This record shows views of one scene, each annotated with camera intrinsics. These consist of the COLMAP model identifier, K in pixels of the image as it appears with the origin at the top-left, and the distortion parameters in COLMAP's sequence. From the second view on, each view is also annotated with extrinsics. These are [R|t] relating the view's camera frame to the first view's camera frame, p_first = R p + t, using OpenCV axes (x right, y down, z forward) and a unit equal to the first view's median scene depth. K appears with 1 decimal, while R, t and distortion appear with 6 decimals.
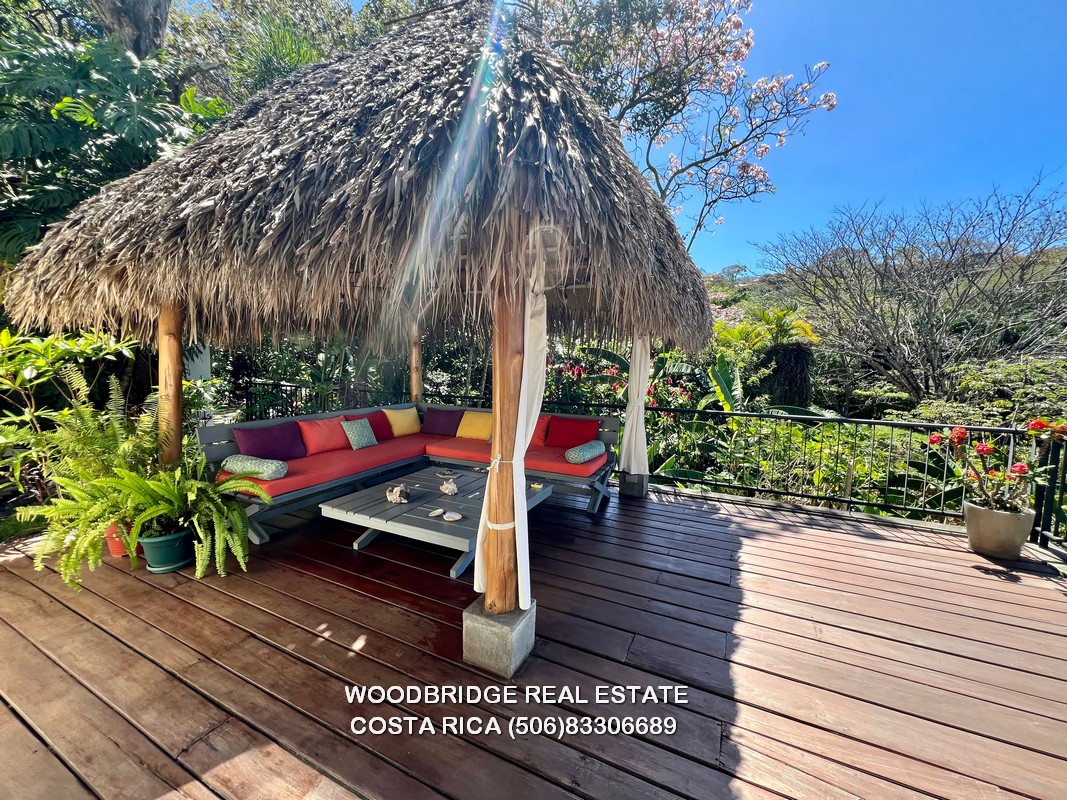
lens RADIAL K [[427.8, 0, 528.2], [0, 427.8, 399.9], [0, 0, 1]] dist [-0.004447, 0.000937]
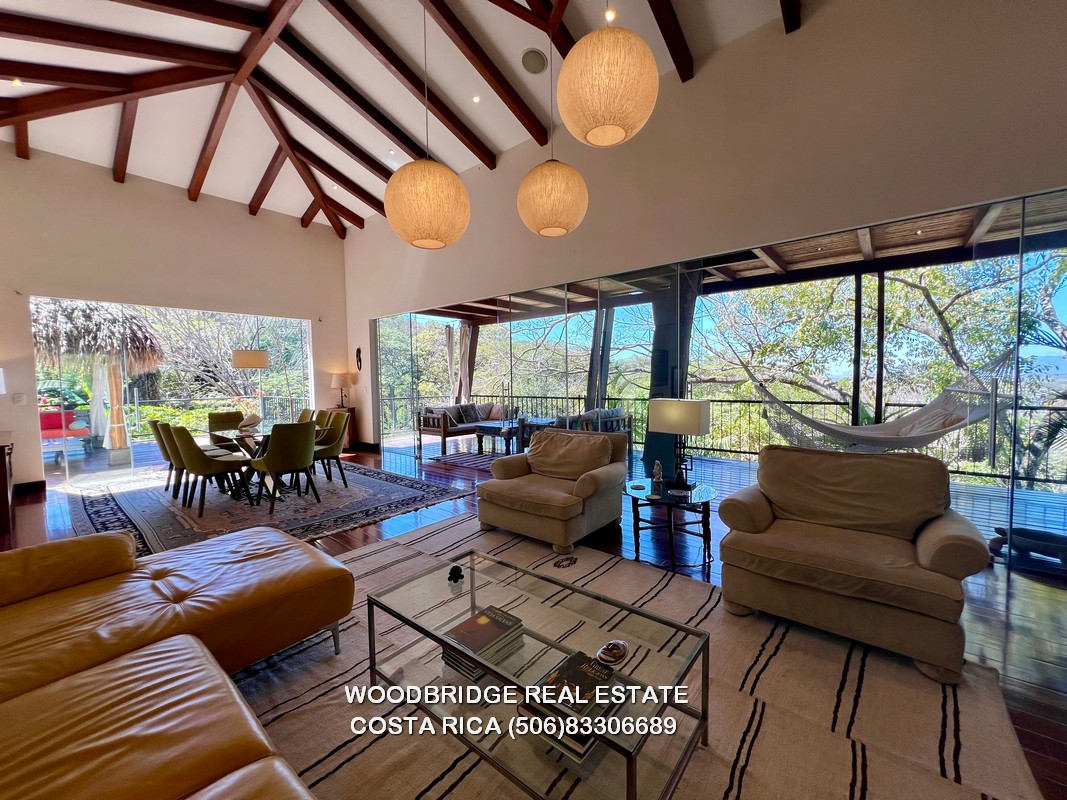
lens RADIAL K [[427.8, 0, 529.1], [0, 427.8, 399.5], [0, 0, 1]] dist [-0.004447, 0.000937]
pose [[0.238823, -0.074106, 0.968231, -0.437591], [0.106170, 0.993099, 0.049822, 0.043614], [-0.965242, 0.090899, 0.245043, -0.524638]]
